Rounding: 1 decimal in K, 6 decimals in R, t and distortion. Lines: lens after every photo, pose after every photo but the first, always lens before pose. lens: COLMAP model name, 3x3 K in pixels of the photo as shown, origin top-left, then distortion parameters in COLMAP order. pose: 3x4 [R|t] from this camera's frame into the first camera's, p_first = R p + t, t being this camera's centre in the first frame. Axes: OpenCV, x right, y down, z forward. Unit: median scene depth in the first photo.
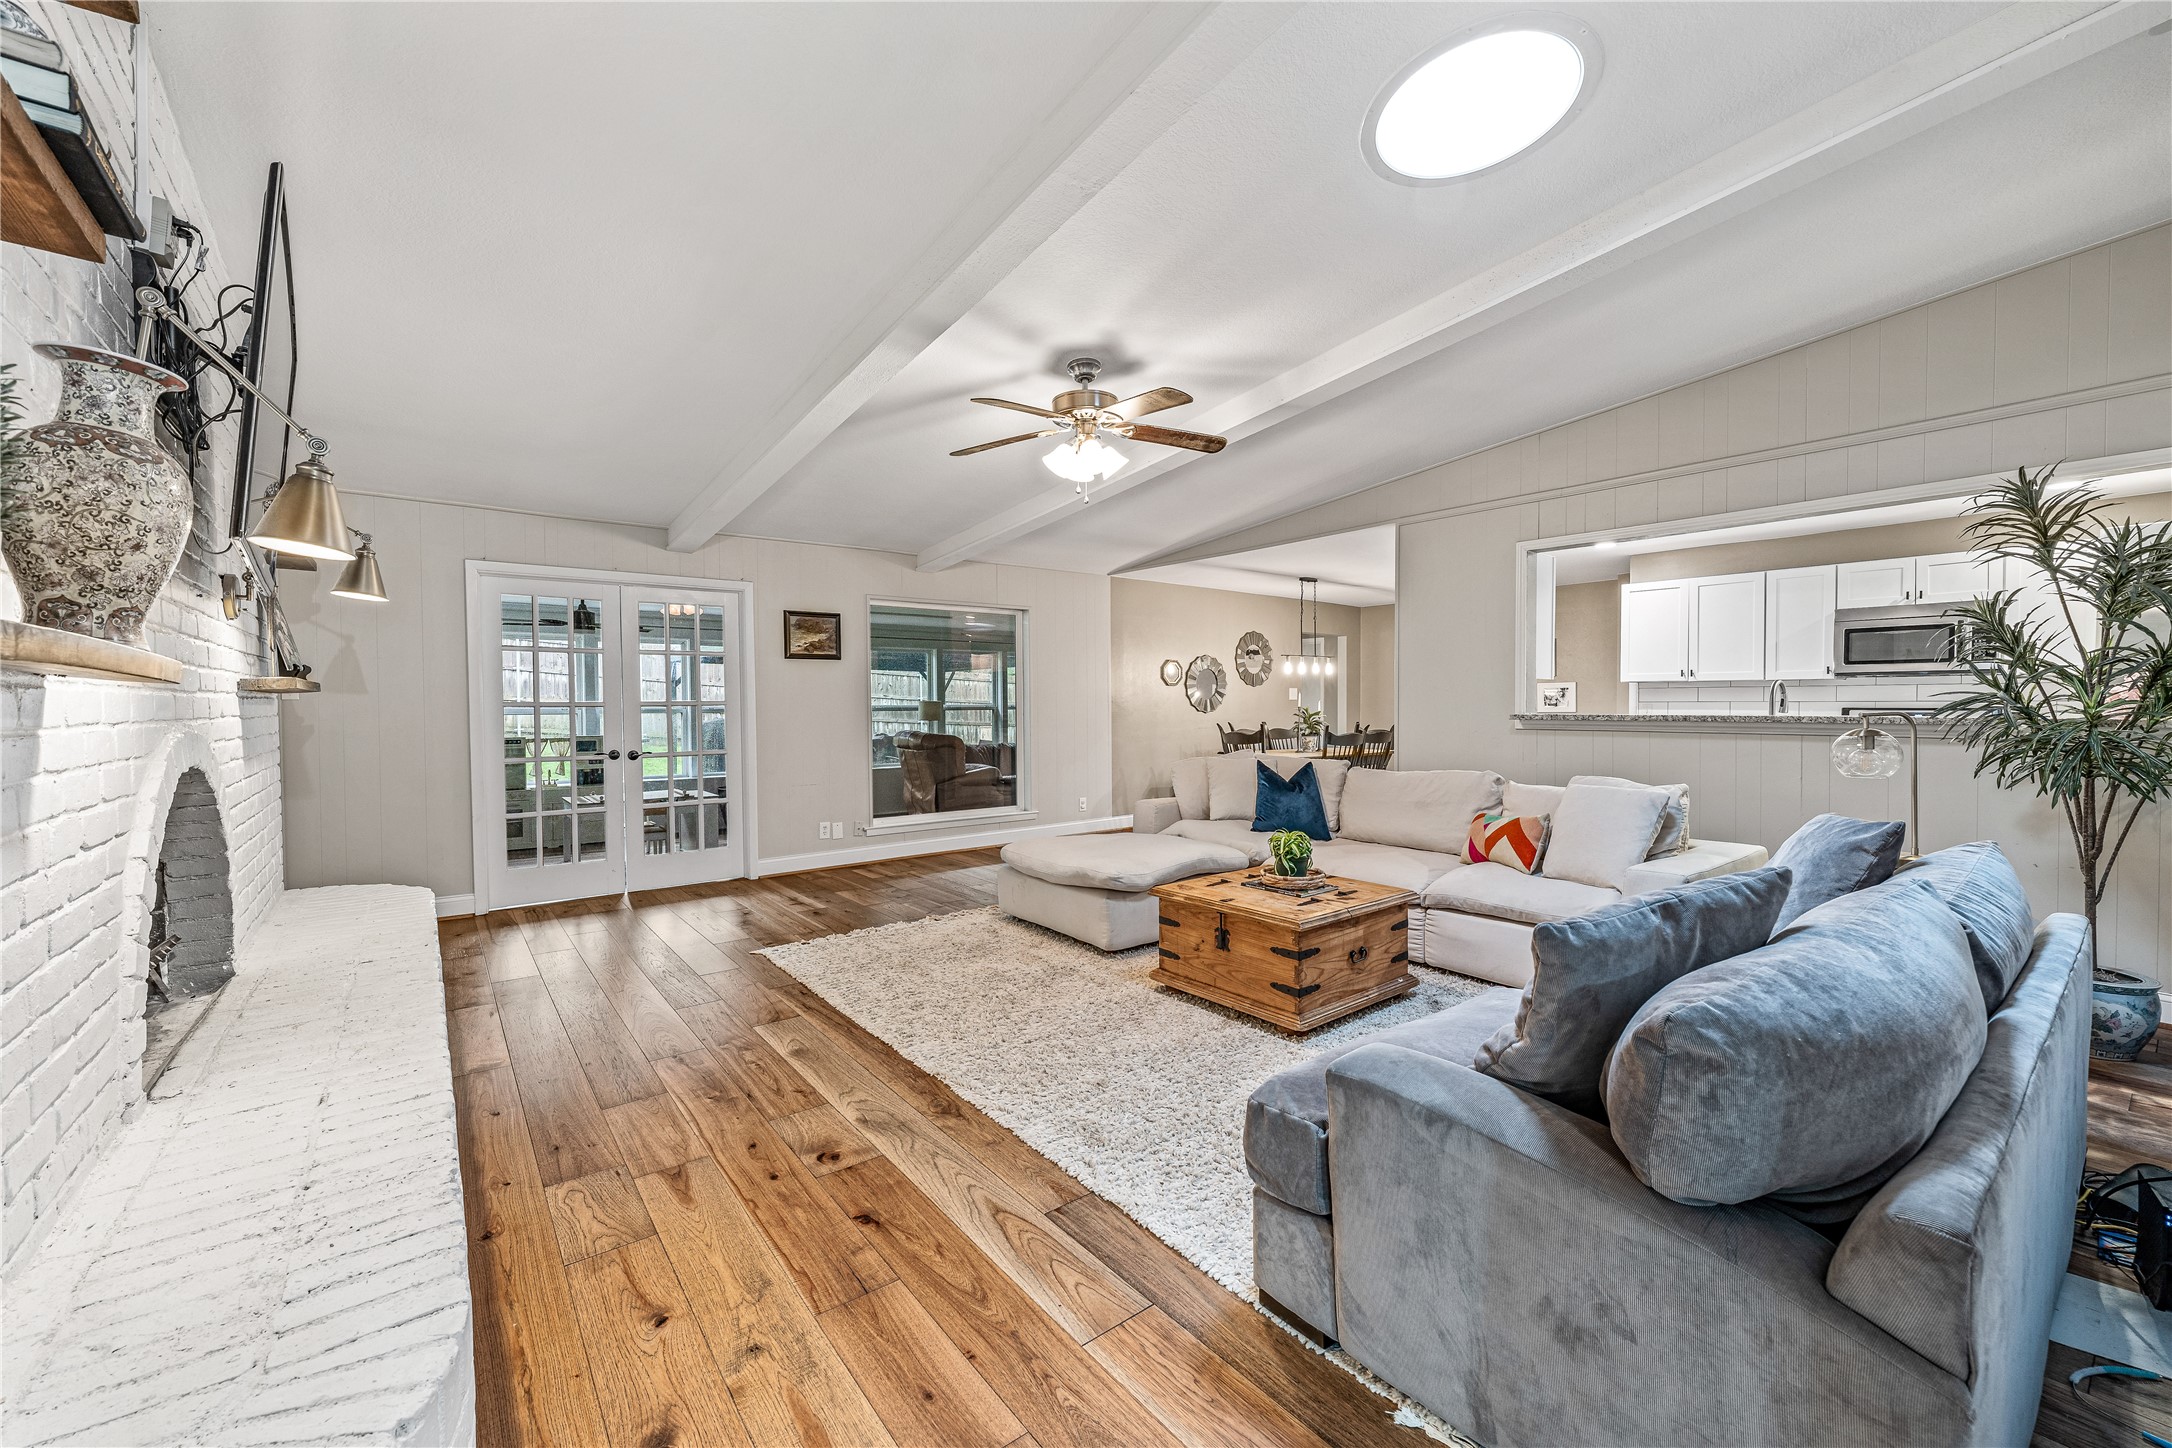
lens RADIAL K [[865.3, 0, 1089.5], [0, 865.3, 717.0], [0, 0, 1]] dist [0.003282, -0.000129]
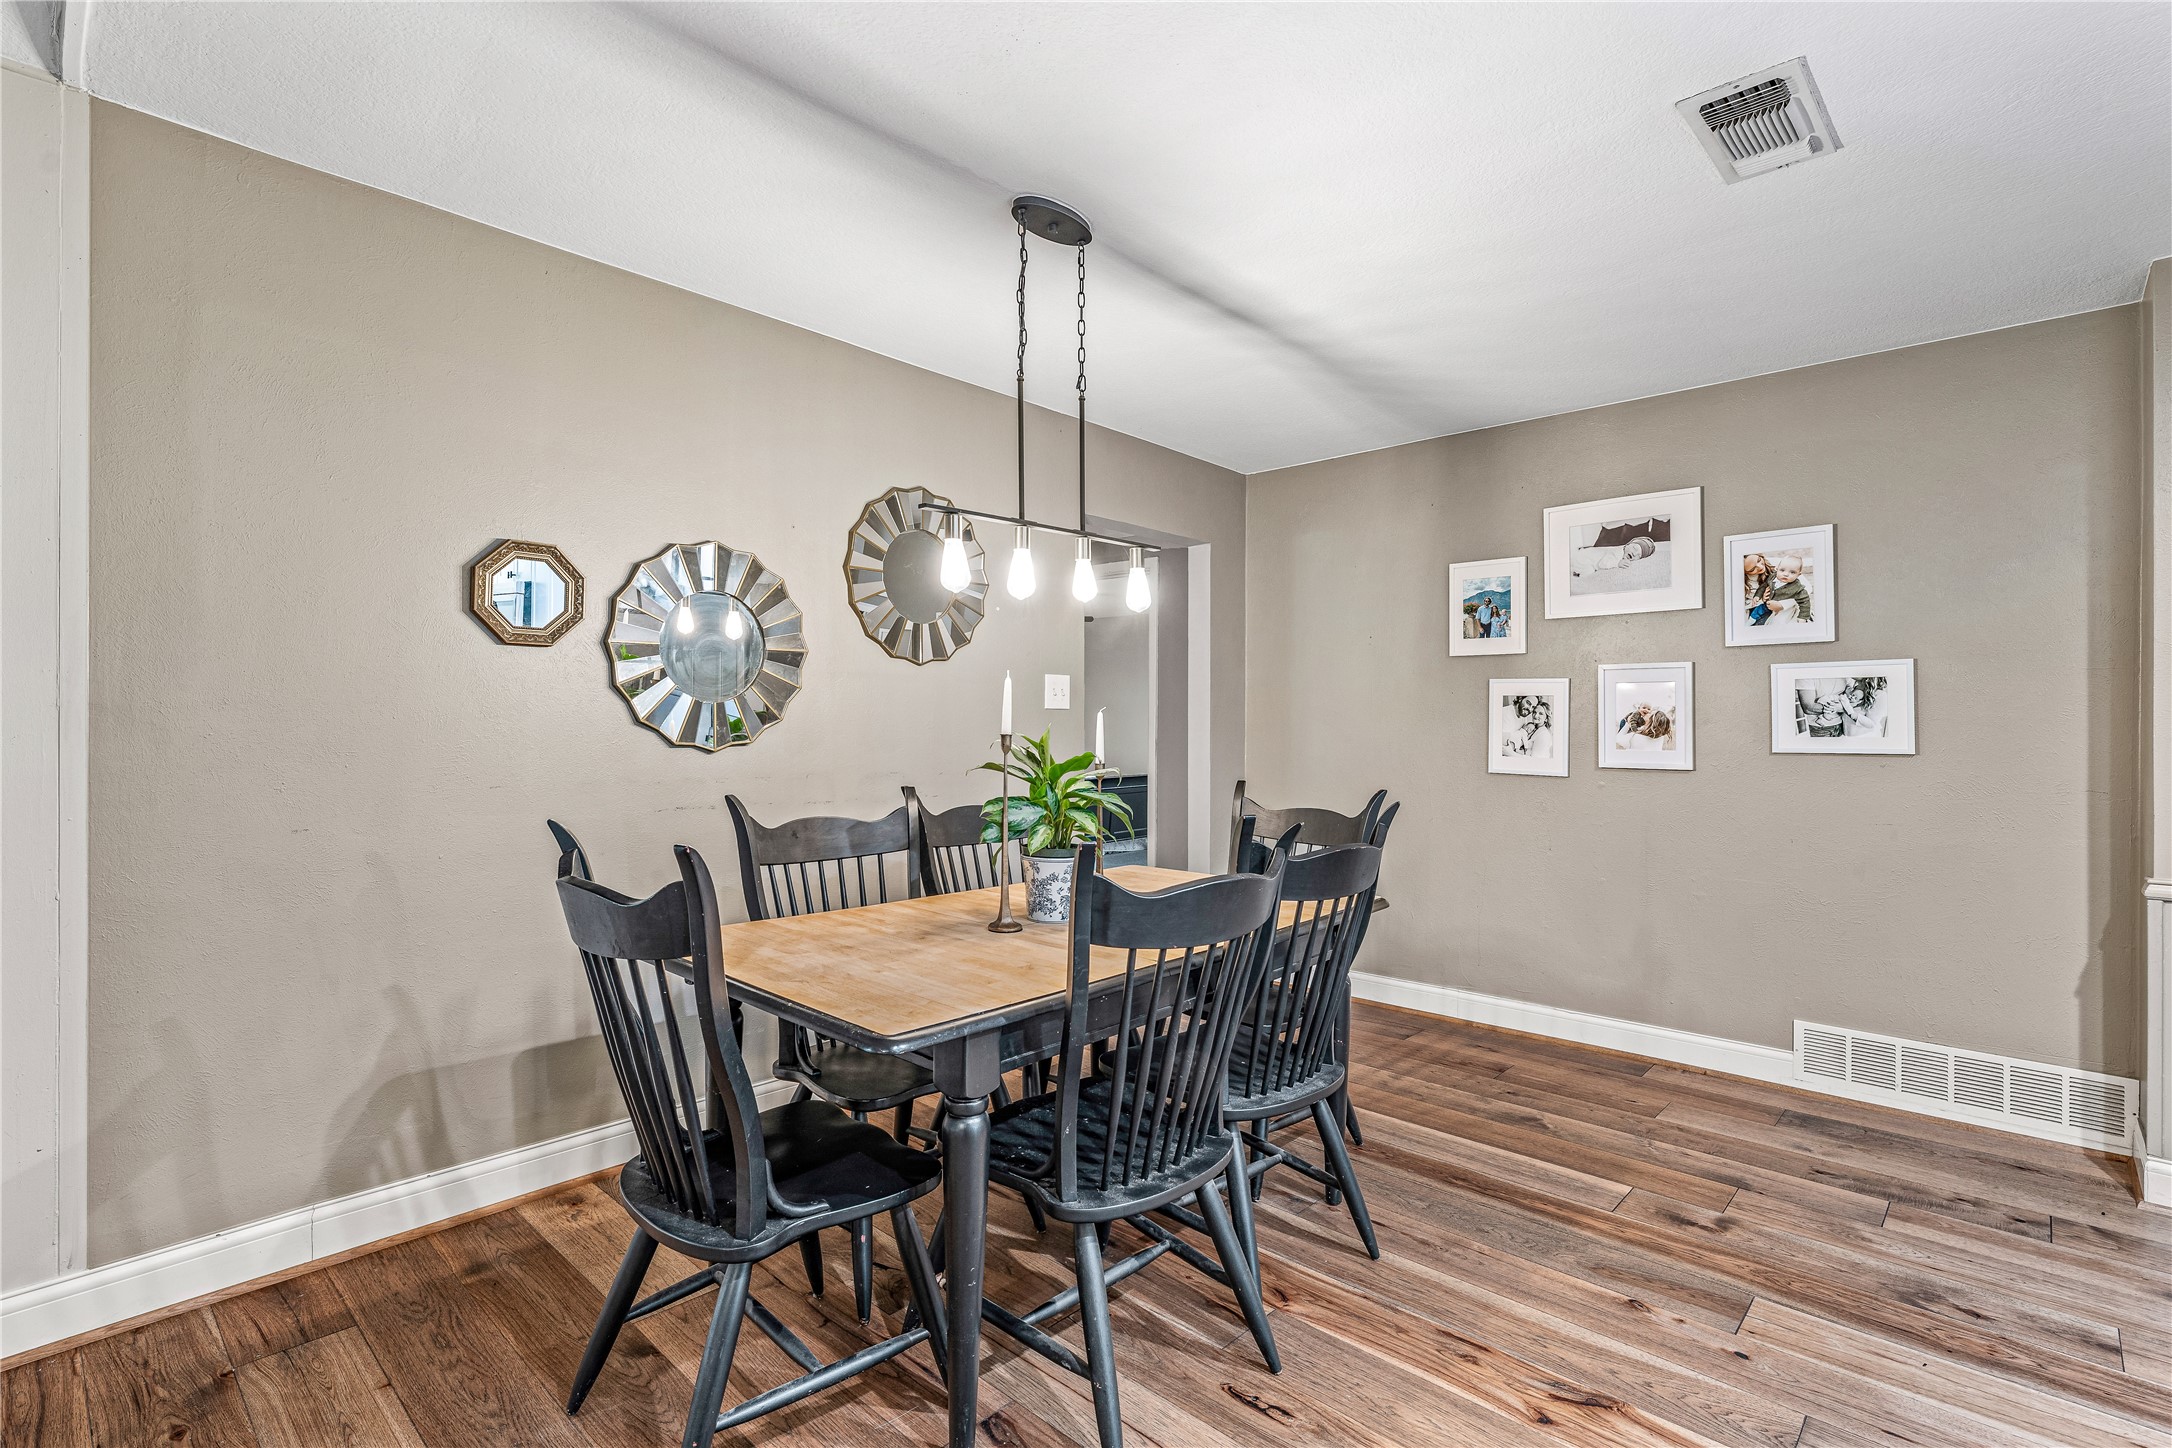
lens RADIAL K [[1006.1, 0, 1086.0], [0, 1006.1, 724.0], [0, 0, 1]] dist [-0.002352, -0.000126]
pose [[0.987642, 0.007178, 0.156564, 0.488653], [-0.005947, 0.999948, -0.008330, -0.027782], [-0.156616, 0.007296, 0.987633, 1.604428]]
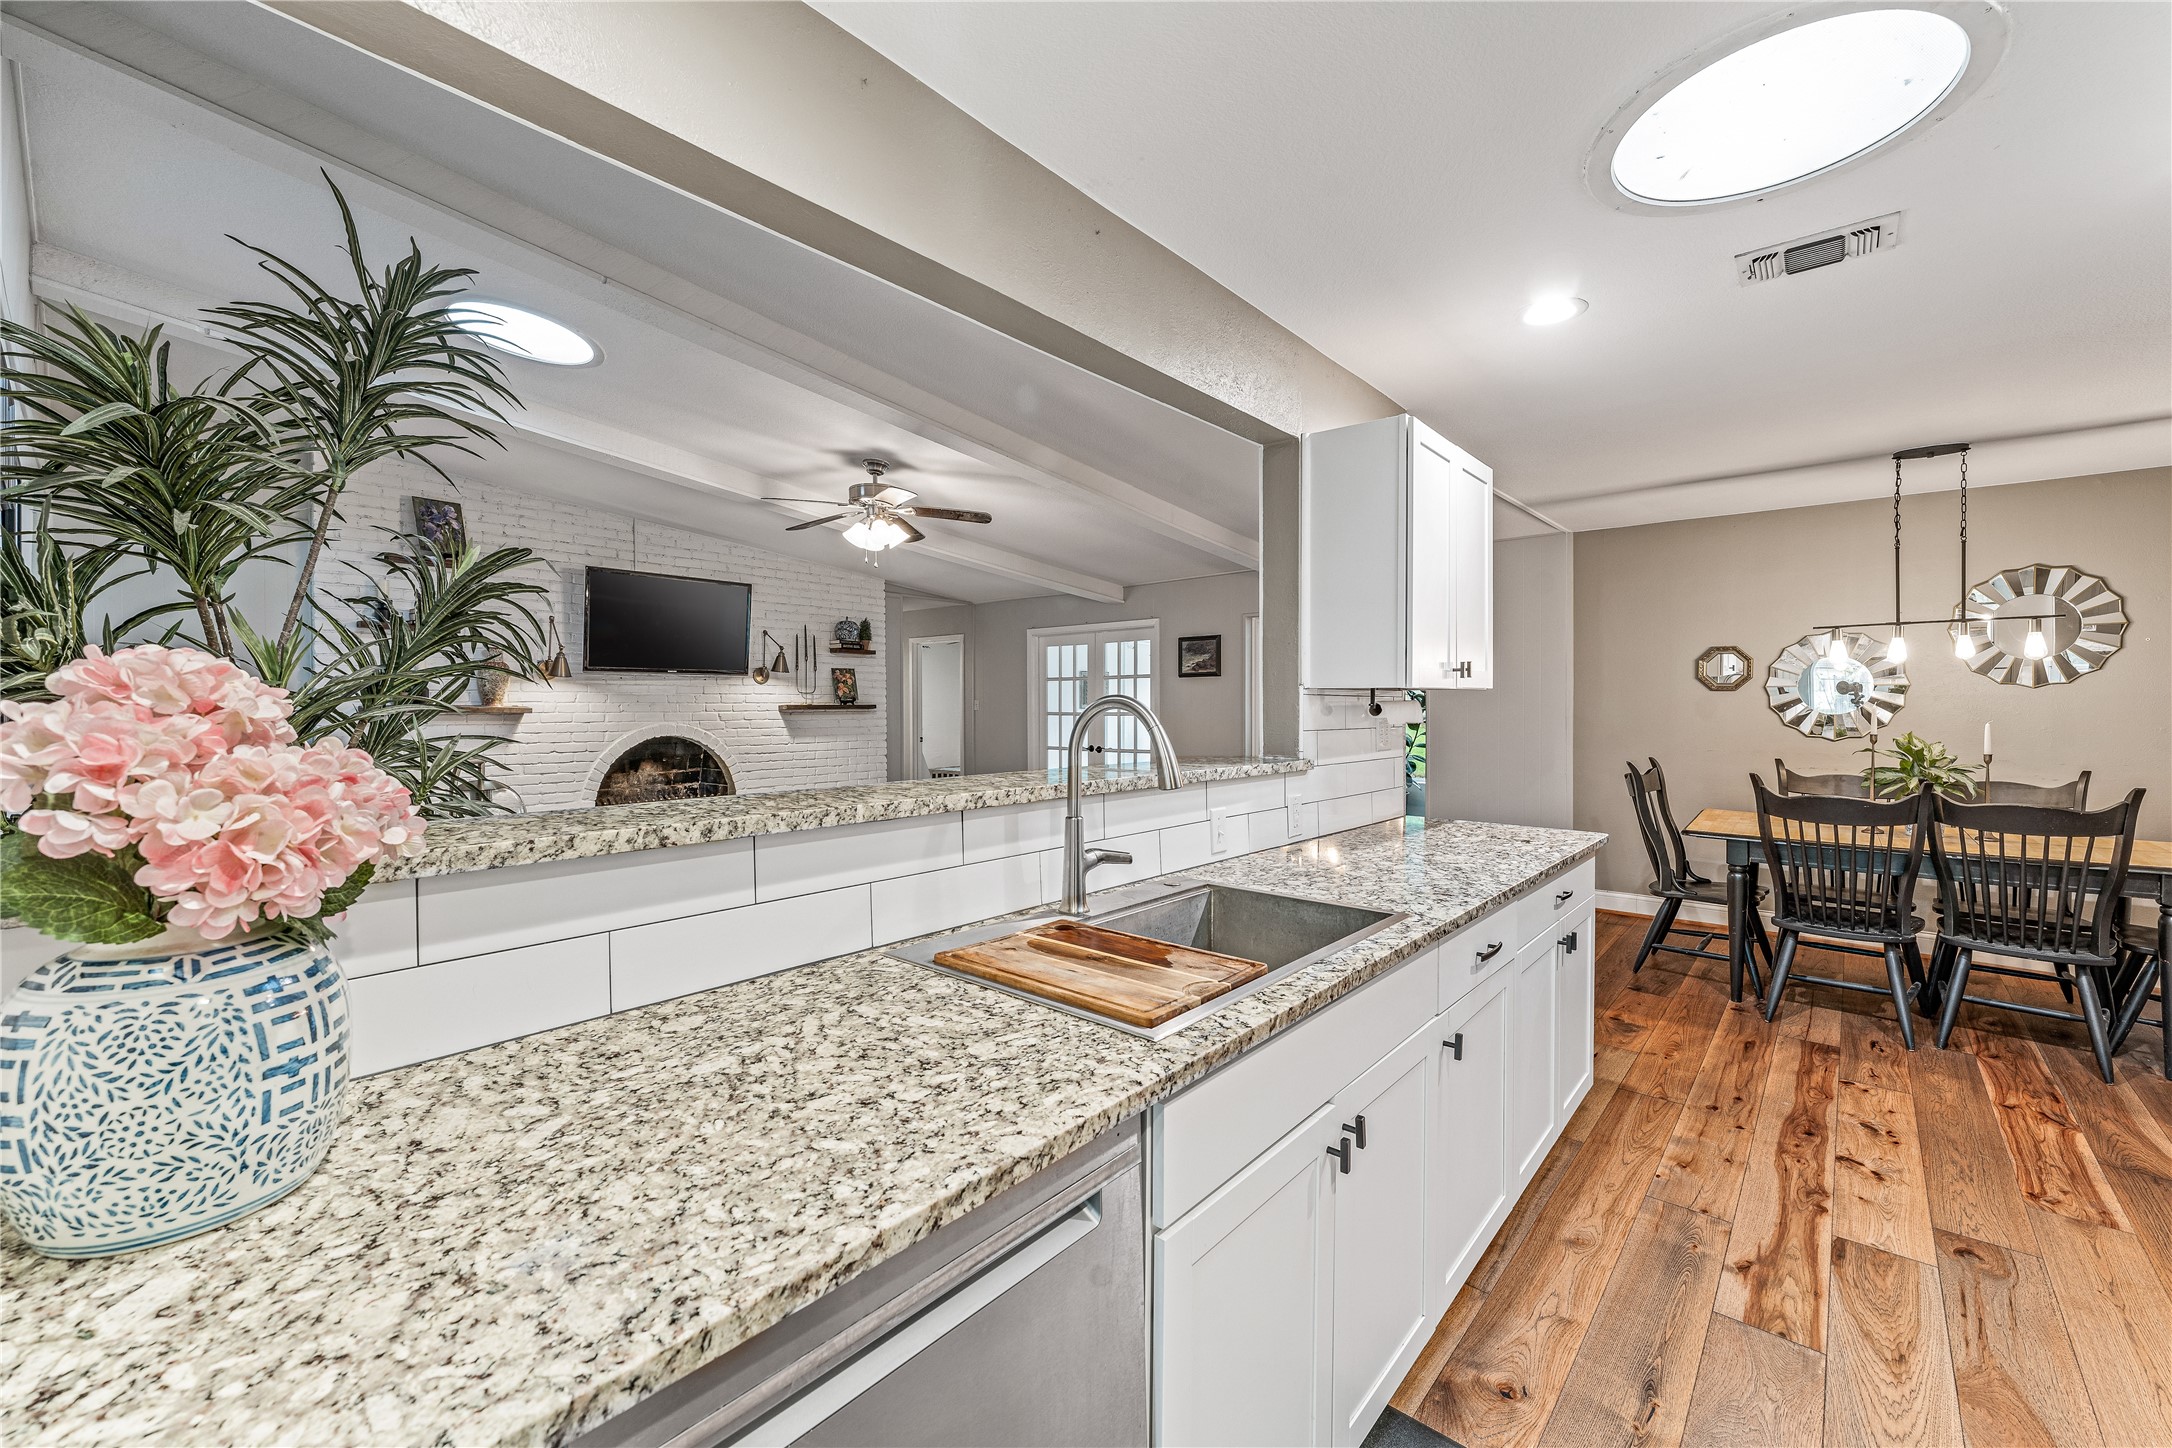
lens RADIAL K [[865.3, 0, 1089.5], [0, 865.3, 717.0], [0, 0, 1]] dist [0.003282, -0.000129]
pose [[0.190551, 0.017483, -0.981522, 1.373936], [-0.015677, 0.999768, 0.014765, -0.047726], [0.981552, 0.012574, 0.190781, 1.092983]]
